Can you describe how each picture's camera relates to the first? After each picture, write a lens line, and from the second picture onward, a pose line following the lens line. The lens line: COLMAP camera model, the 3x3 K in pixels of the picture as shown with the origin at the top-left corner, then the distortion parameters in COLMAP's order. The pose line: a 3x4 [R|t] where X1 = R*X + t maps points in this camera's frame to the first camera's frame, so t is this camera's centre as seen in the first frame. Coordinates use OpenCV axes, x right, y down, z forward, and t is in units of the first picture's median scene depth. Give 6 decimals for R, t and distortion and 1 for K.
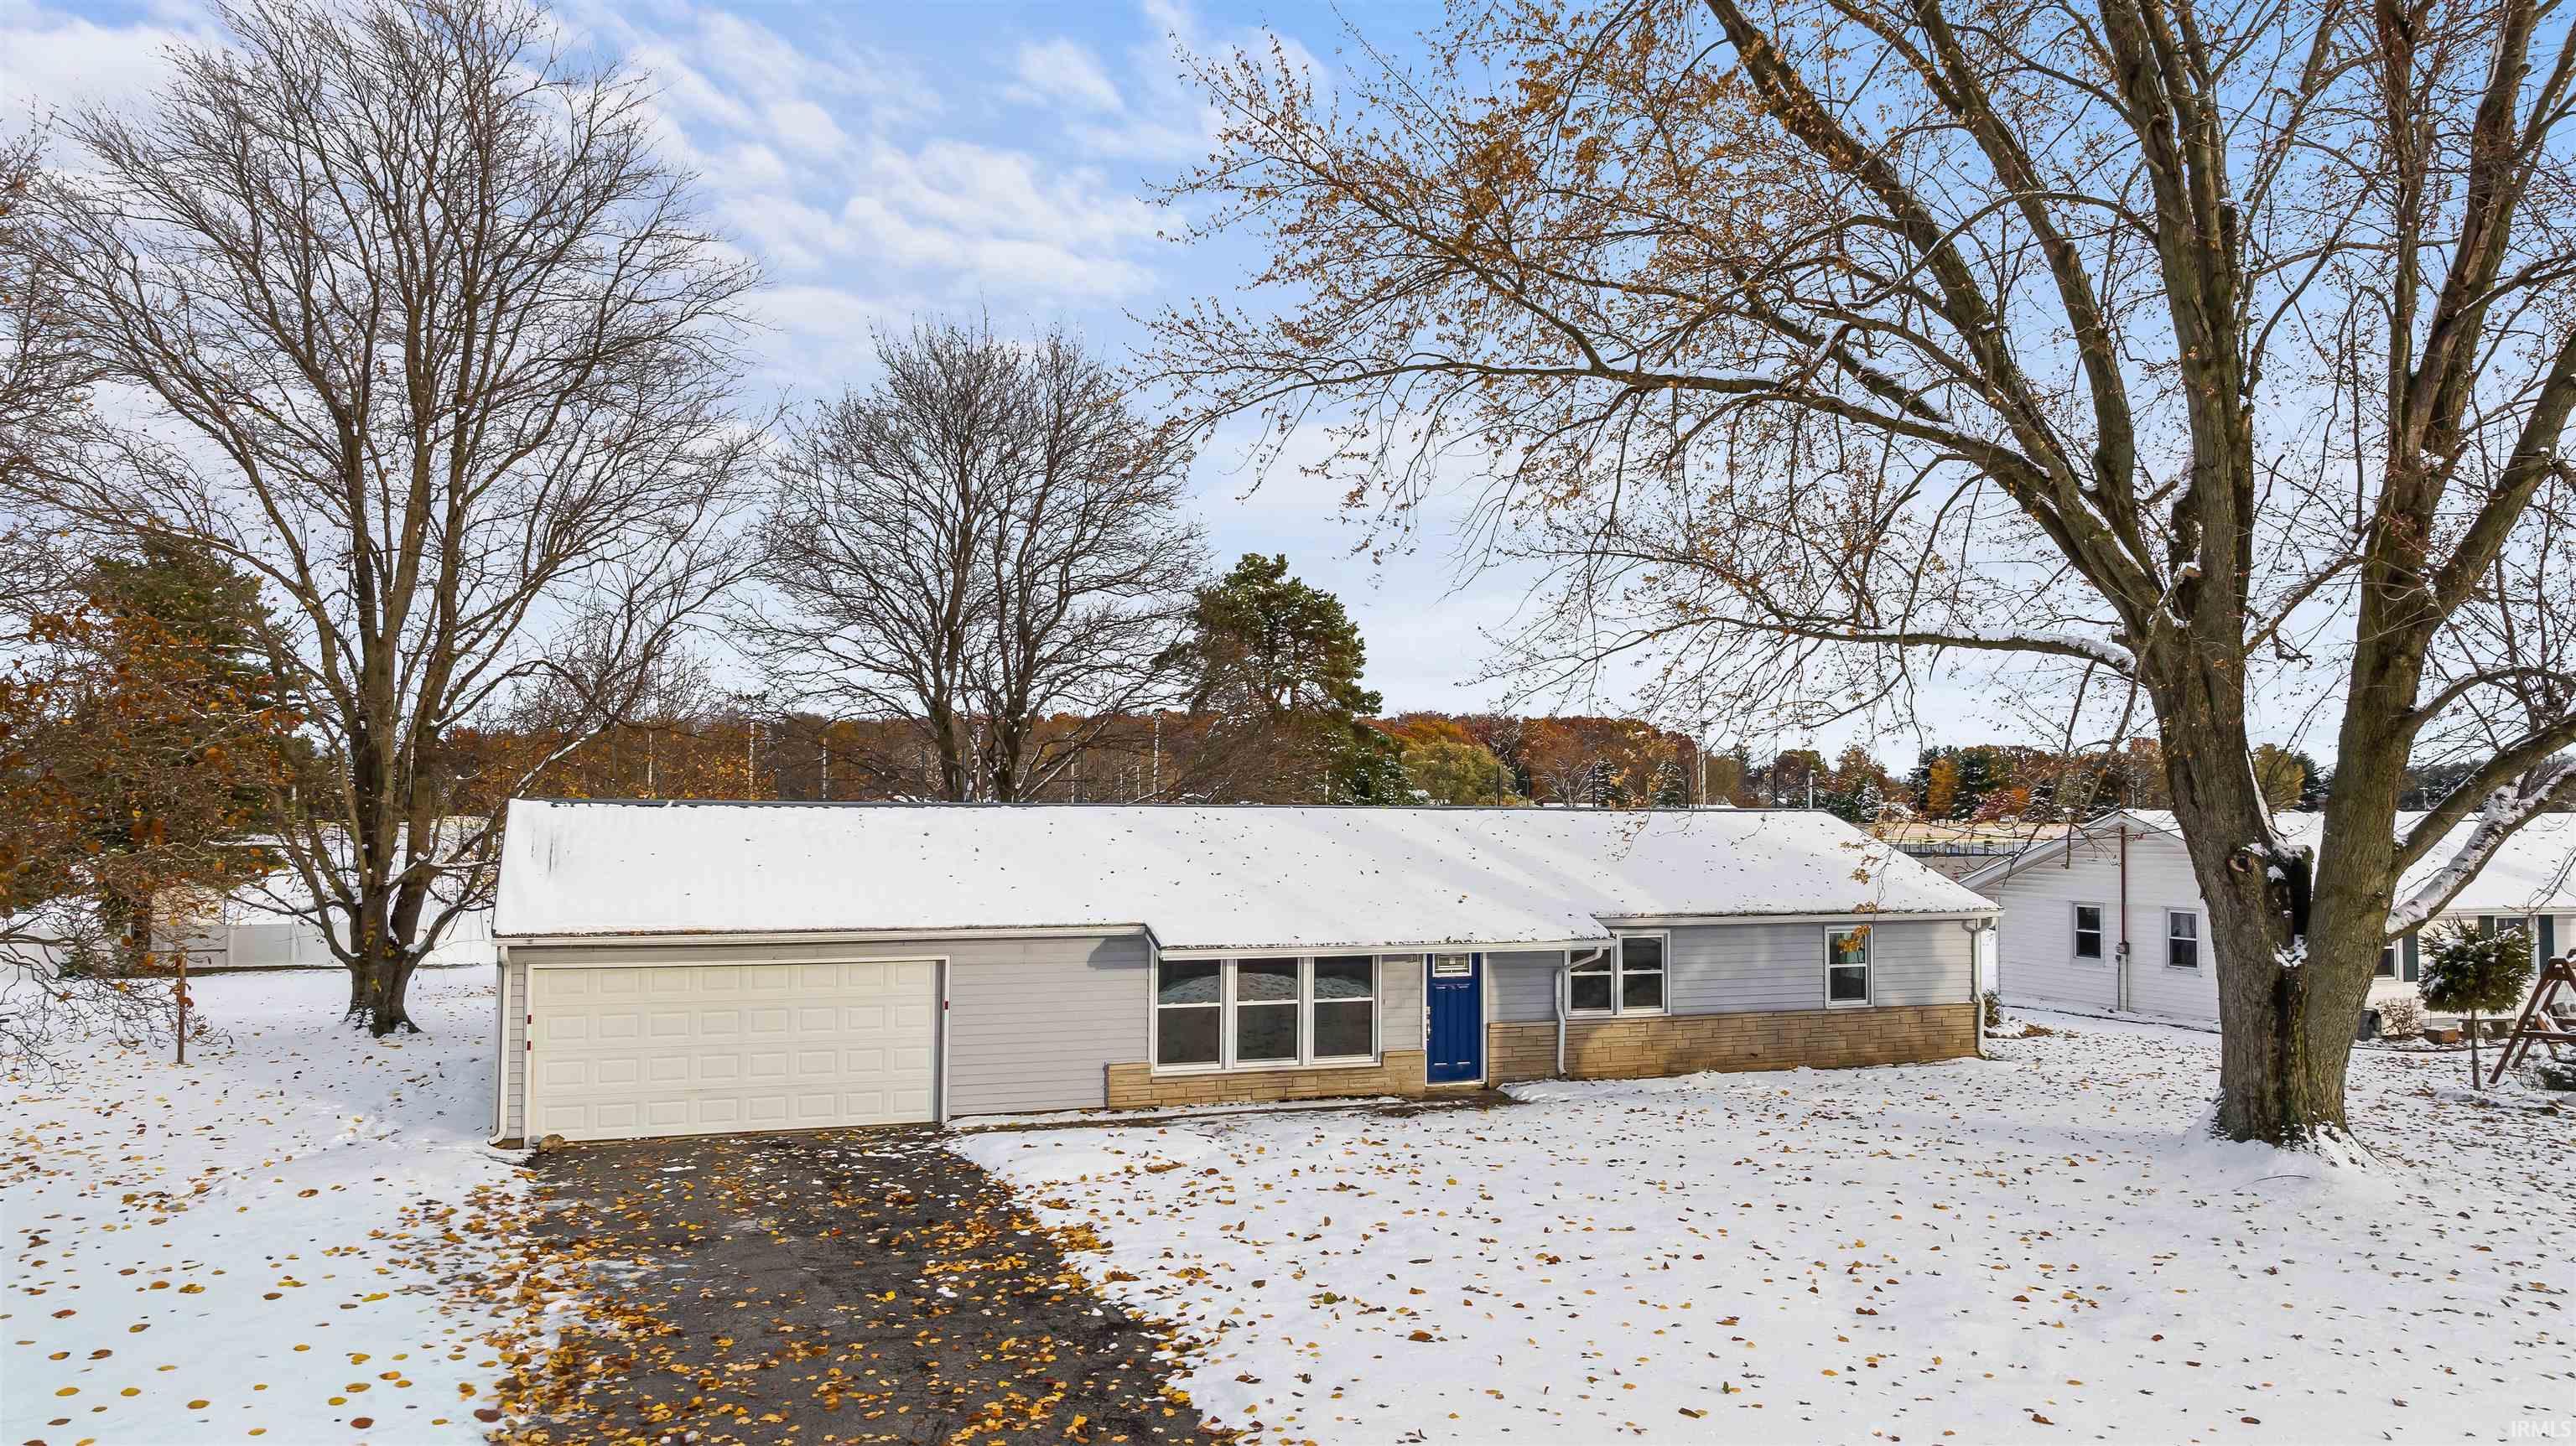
lens RADIAL K [[1761.5, 0, 1399.6], [0, 1761.5, 715.2], [0, 0, 1]] dist [-0.025862, 0.020398]
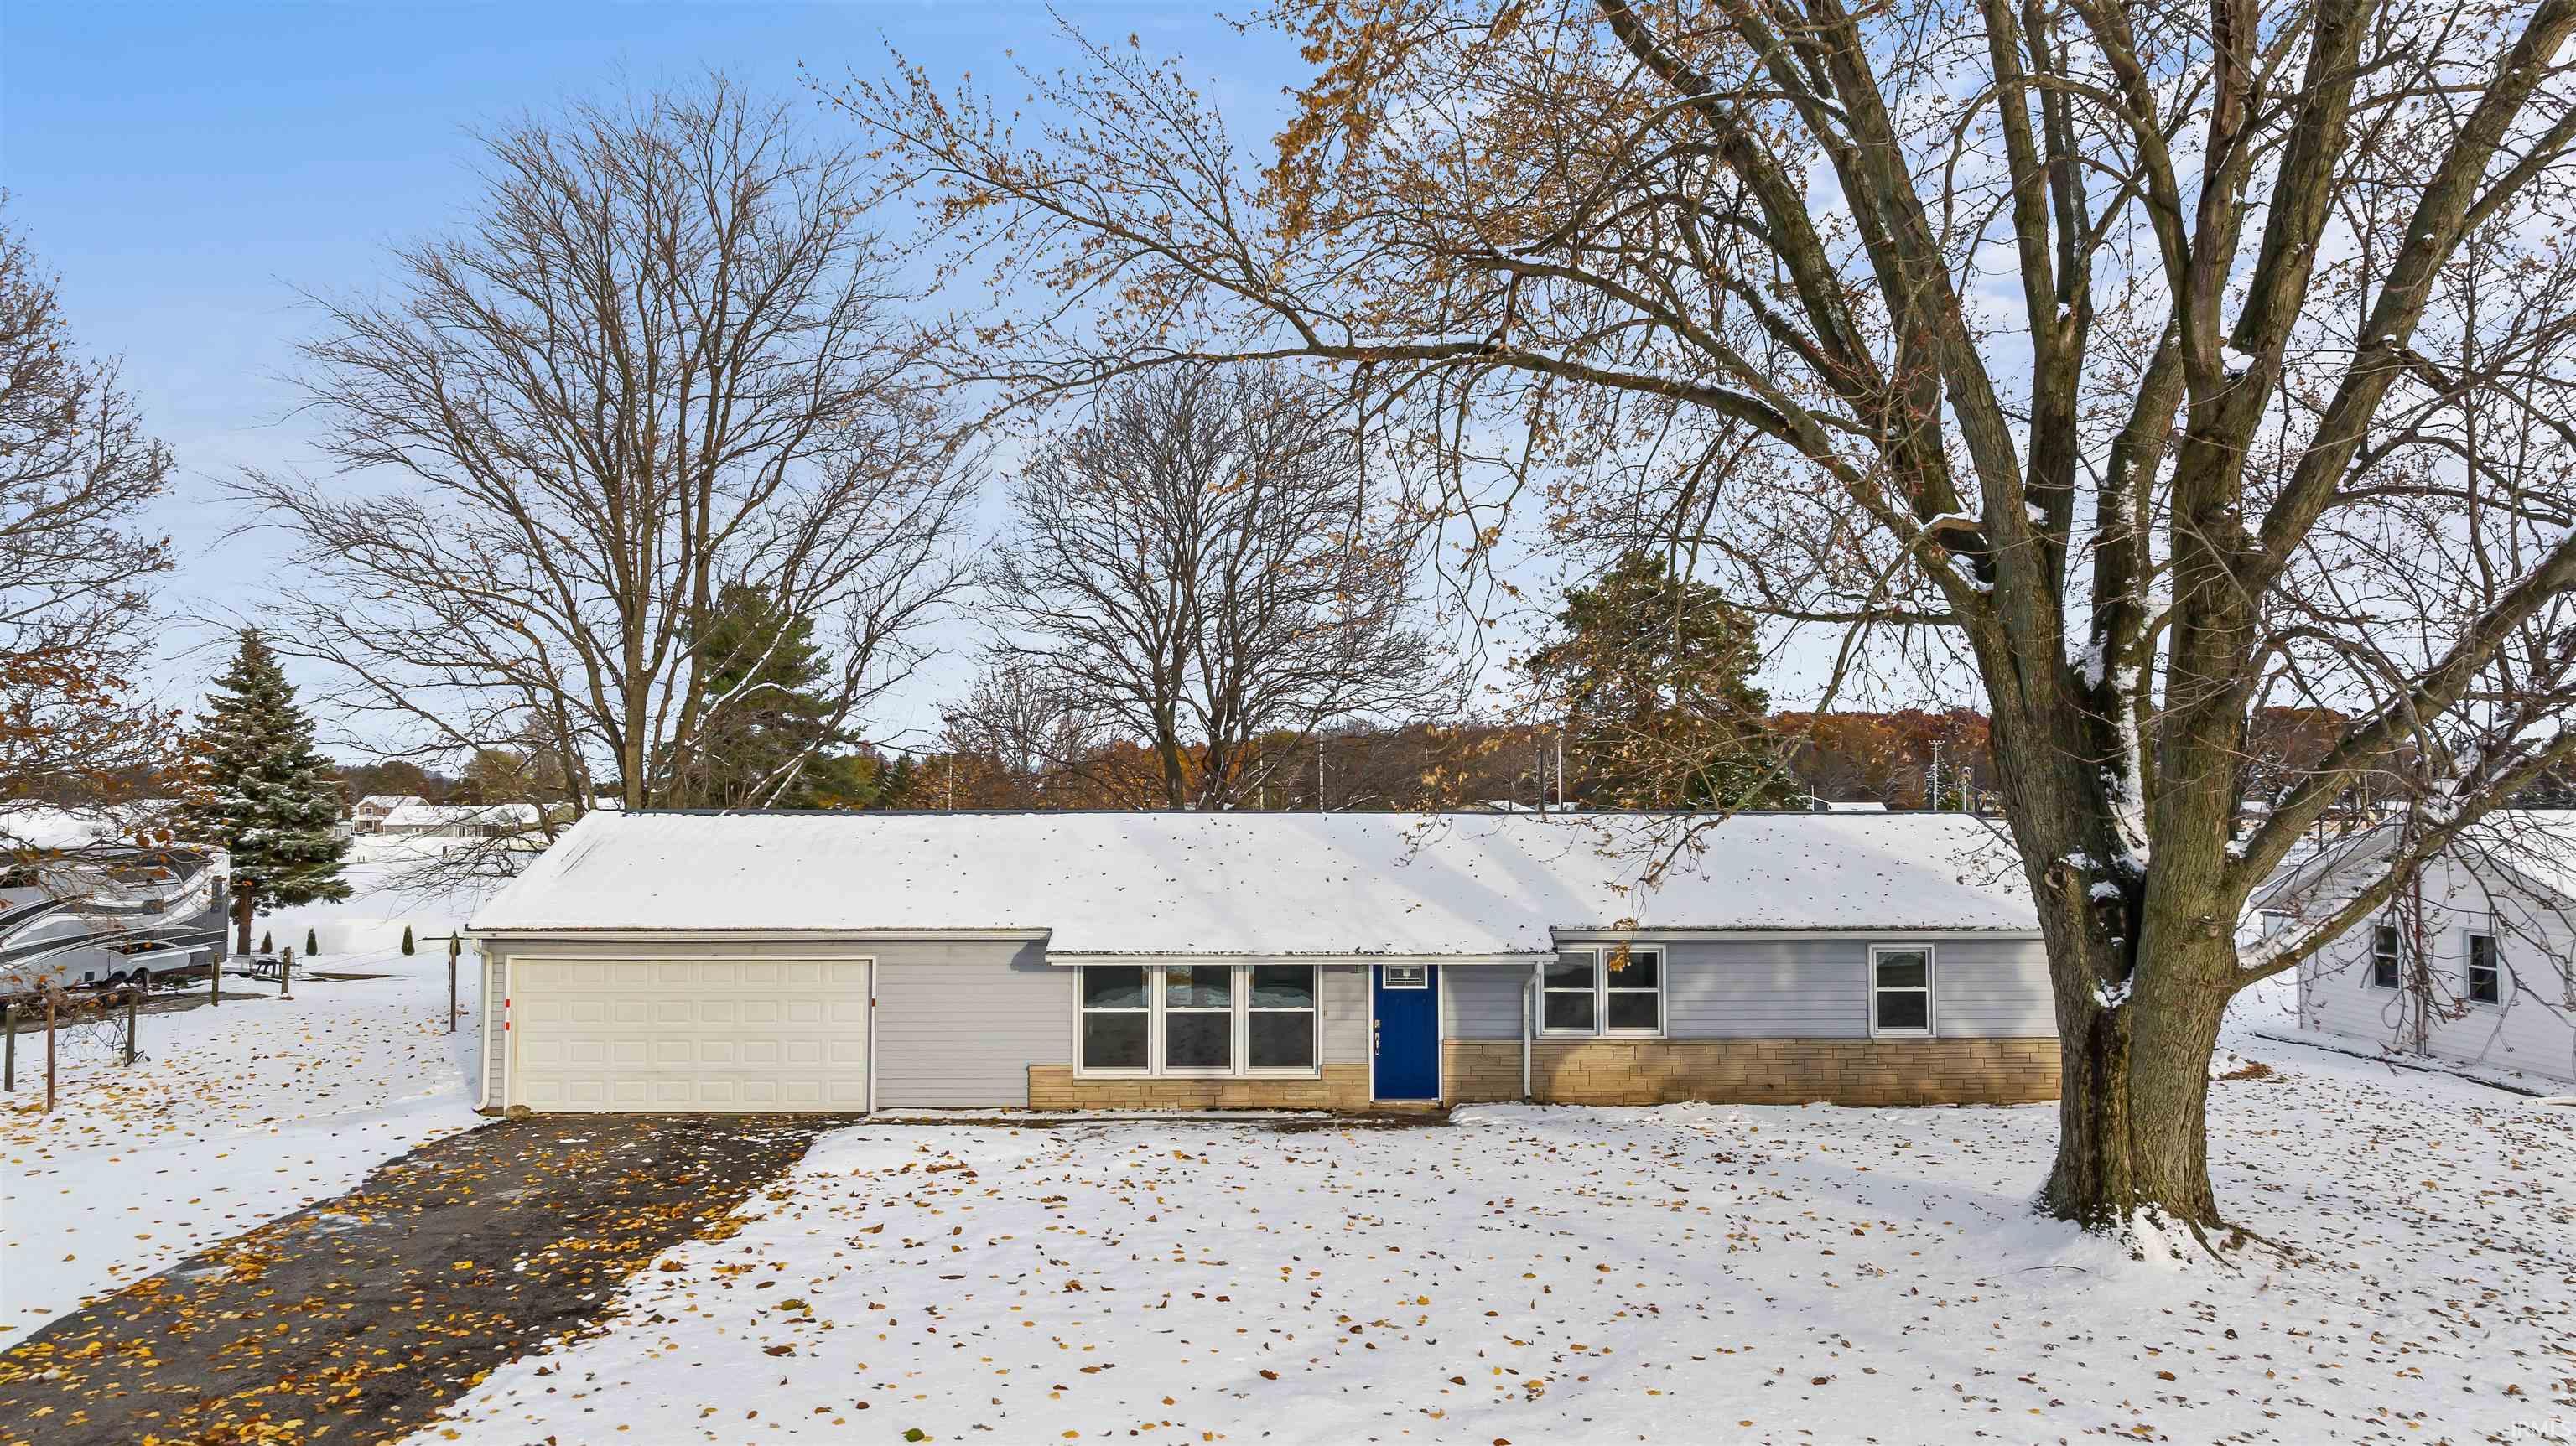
lens RADIAL K [[1761.5, 0, 1291.8], [0, 1761.5, 722.9], [0, 0, 1]] dist [-0.025862, 0.020398]
pose [[0.937472, -0.023992, -0.347234, 0.318302], [0.025099, 0.999684, -0.001311, 0.003308], [0.347156, -0.007486, 0.937778, 0.083901]]
